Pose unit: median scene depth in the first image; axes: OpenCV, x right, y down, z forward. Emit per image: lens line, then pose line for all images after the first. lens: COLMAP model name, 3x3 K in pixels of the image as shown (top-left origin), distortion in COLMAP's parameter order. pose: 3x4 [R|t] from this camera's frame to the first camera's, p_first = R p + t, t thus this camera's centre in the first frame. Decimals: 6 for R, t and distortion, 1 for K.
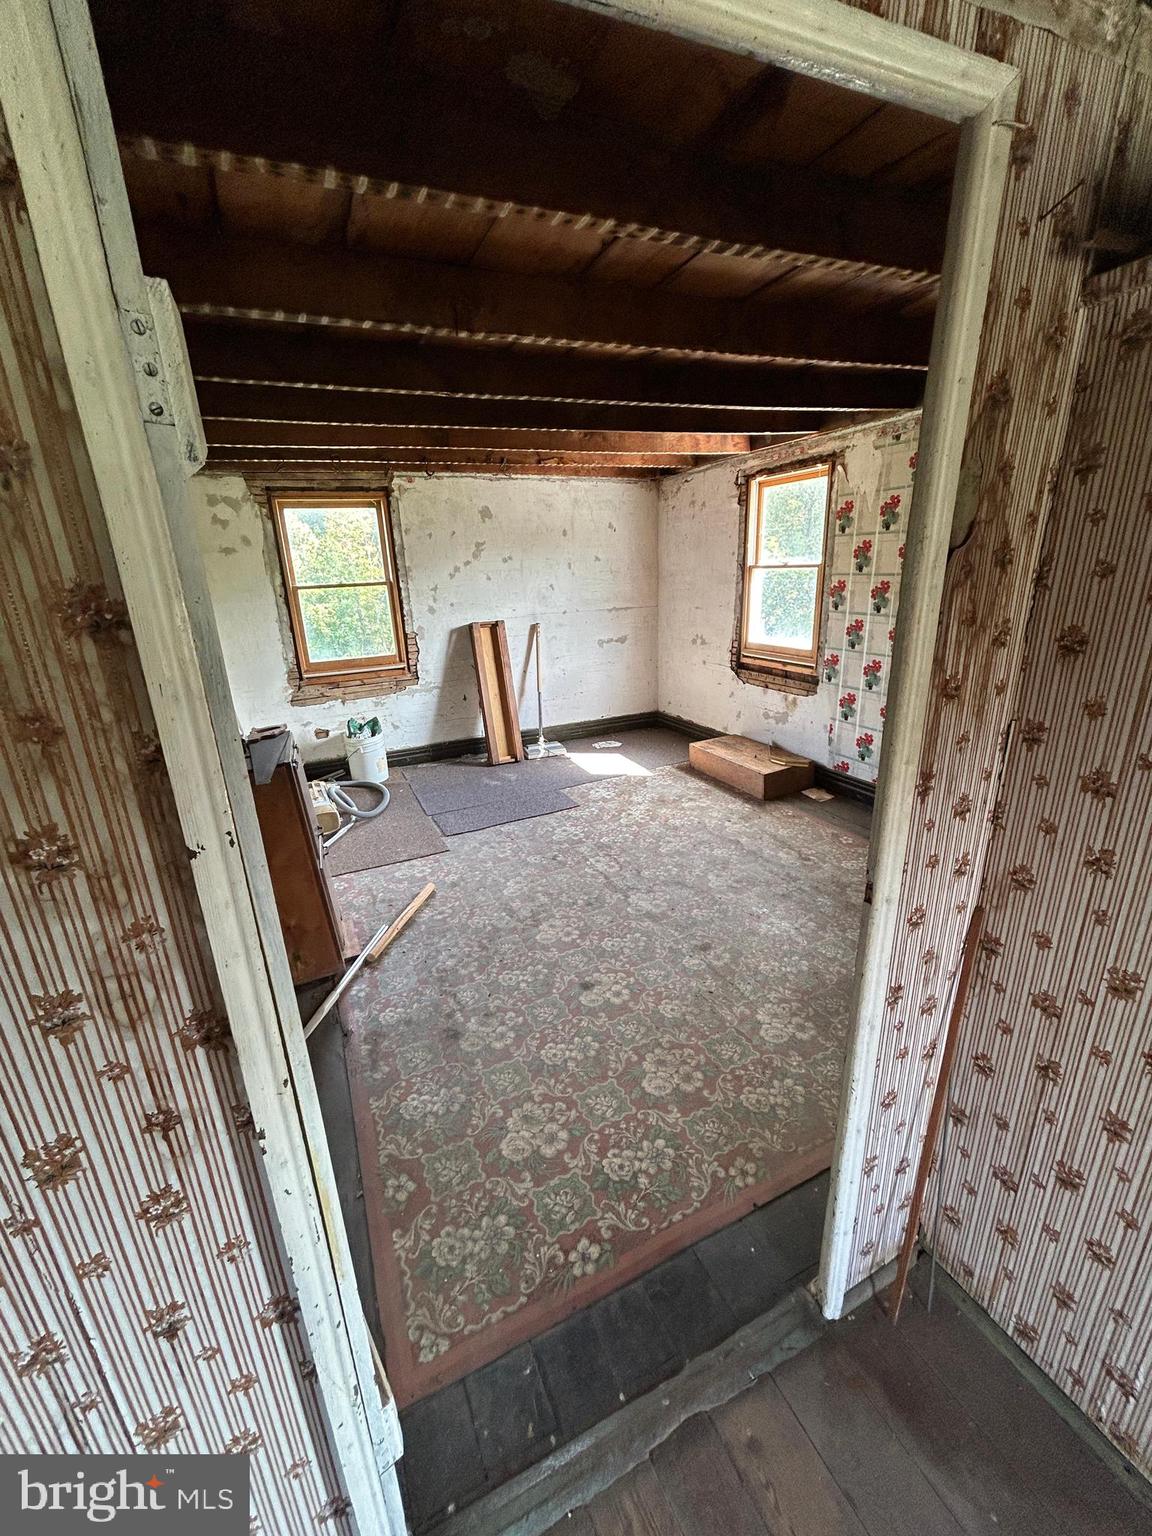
lens RADIAL K [[615.3, 0, 576.0], [0, 615.3, 768.0], [0, 0, 1]] dist [0.000052, 0.000472]
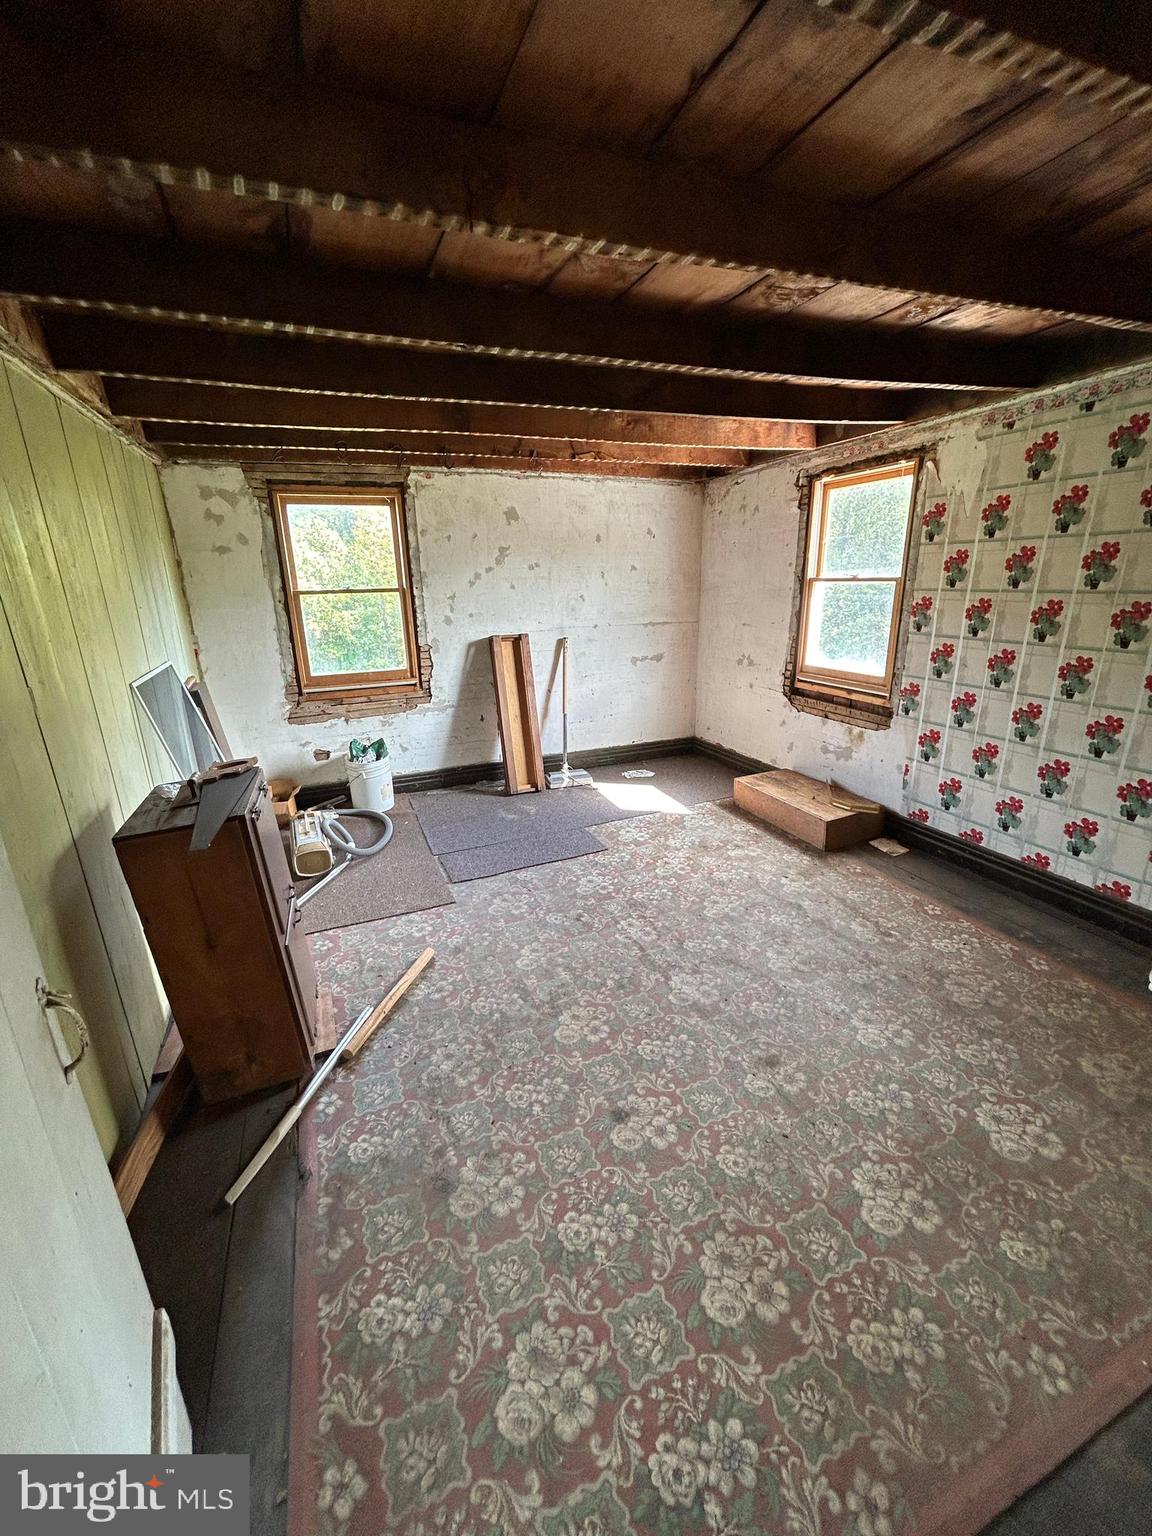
lens RADIAL K [[615.3, 0, 576.0], [0, 615.3, 768.0], [0, 0, 1]] dist [0.000052, 0.000472]
pose [[0.999017, 0.029760, -0.032842, -0.014449], [-0.030368, 0.999373, -0.018184, -0.036481], [0.032281, 0.019163, 0.999295, 0.132329]]
